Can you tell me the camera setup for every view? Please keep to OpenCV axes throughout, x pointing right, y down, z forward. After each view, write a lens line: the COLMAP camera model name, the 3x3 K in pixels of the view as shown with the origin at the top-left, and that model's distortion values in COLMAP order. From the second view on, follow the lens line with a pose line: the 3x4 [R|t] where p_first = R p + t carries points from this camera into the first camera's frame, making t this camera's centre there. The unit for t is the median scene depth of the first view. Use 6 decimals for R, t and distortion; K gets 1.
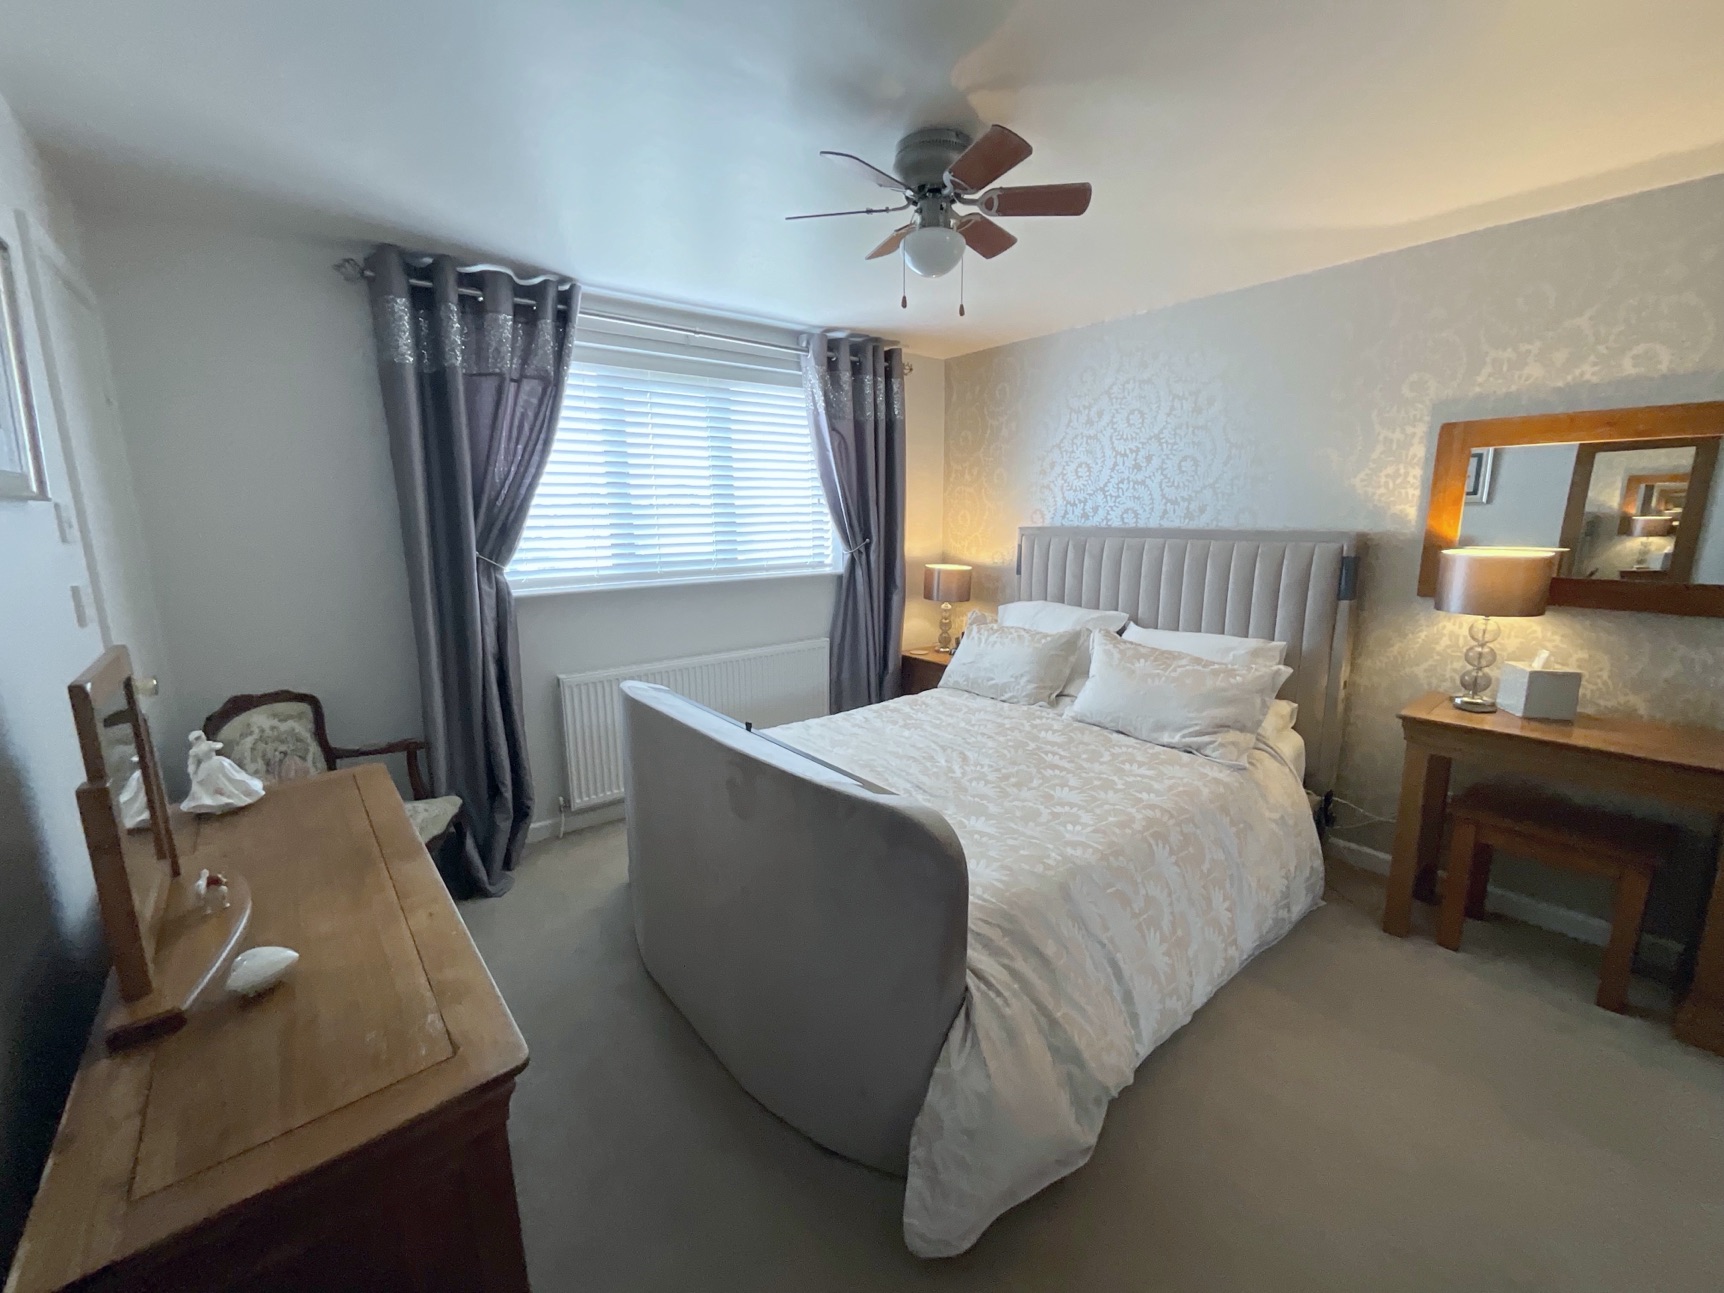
lens RADIAL K [[696.8, 0, 874.3], [0, 696.8, 640.0], [0, 0, 1]] dist [-0.004580, -0.000468]
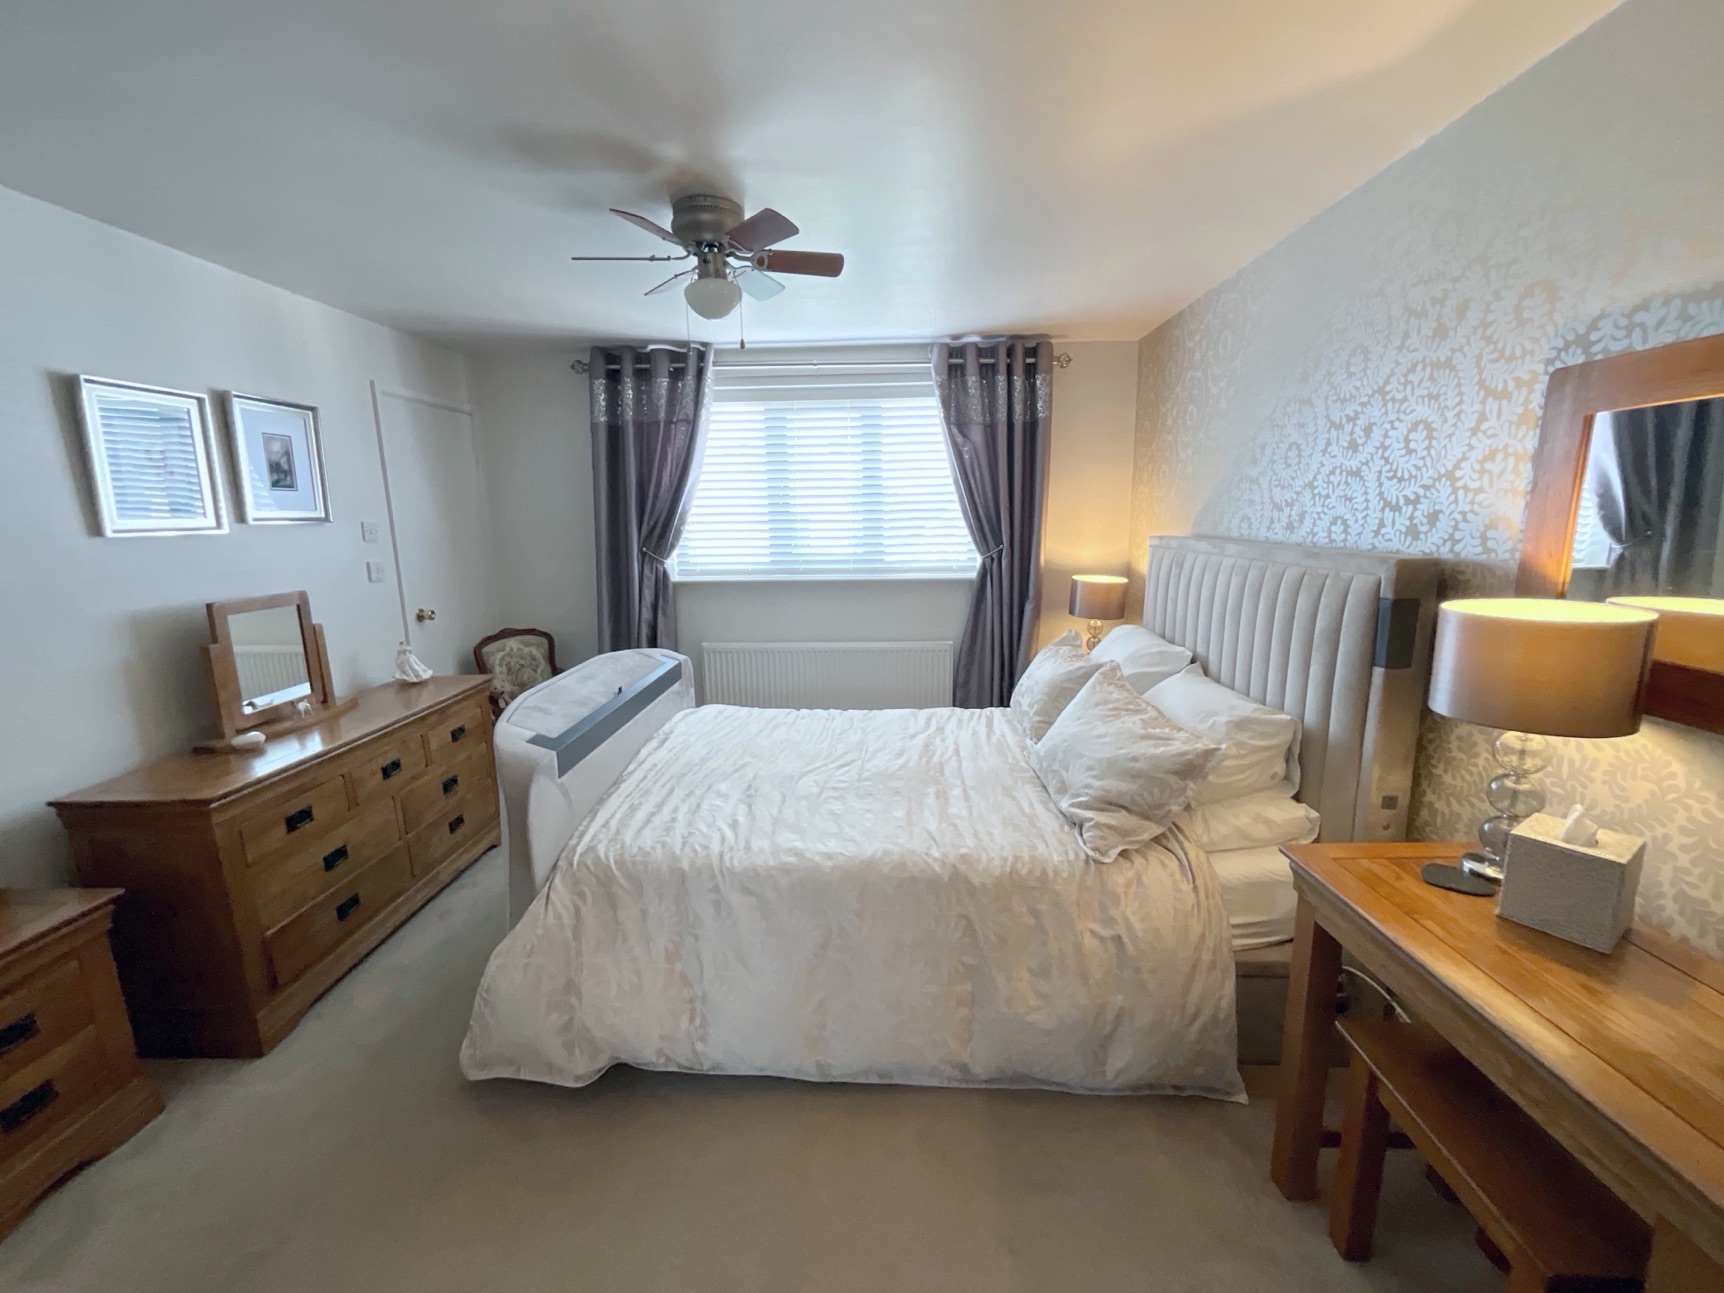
lens RADIAL K [[696.8, 0, 868.7], [0, 696.8, 645.7], [0, 0, 1]] dist [-0.004580, -0.000468]
pose [[0.754795, 0.120463, -0.644804, 0.575780], [-0.110692, 0.992287, 0.055805, -0.047024], [0.646553, 0.029253, 0.762308, 0.174231]]
